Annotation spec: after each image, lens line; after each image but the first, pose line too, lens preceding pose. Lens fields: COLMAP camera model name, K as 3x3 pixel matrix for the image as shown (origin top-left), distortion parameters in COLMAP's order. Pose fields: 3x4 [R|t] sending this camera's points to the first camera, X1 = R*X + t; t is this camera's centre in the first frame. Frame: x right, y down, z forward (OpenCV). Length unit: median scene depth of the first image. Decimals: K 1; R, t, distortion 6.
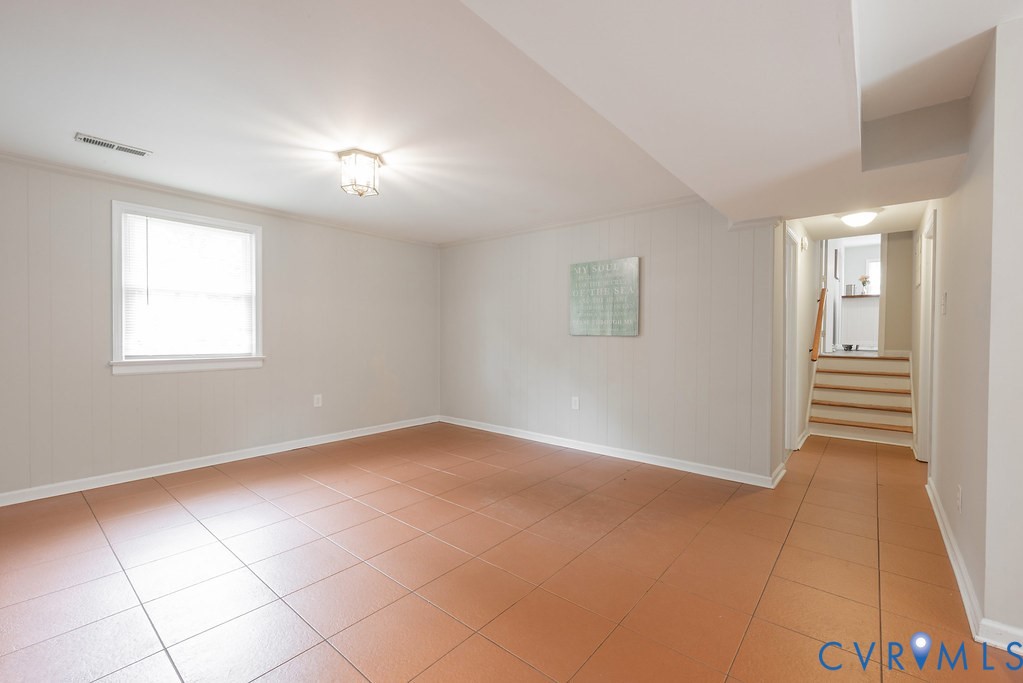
lens RADIAL K [[428.9, 0, 511.5], [0, 428.9, 341.5], [0, 0, 1]] dist [0.000875, 0.000564]
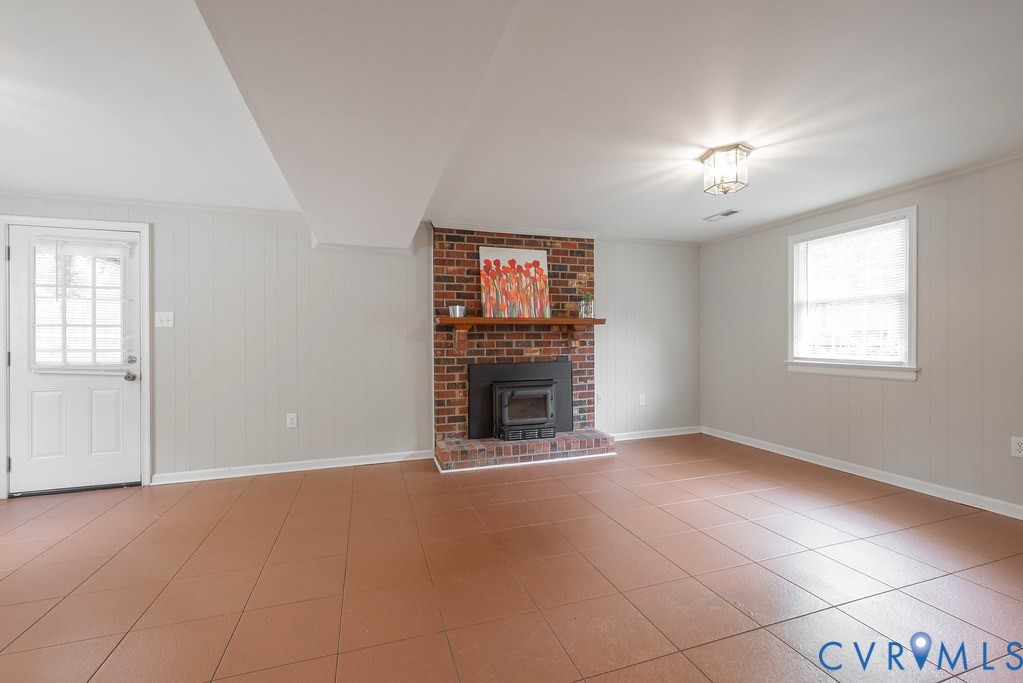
lens RADIAL K [[428.9, 0, 511.5], [0, 428.9, 341.5], [0, 0, 1]] dist [0.000875, 0.000564]
pose [[-0.519158, -0.008875, -0.854632, 0.533474], [-0.021138, 0.999774, 0.002458, 0.001532], [0.854417, 0.019342, -0.519228, 0.833508]]
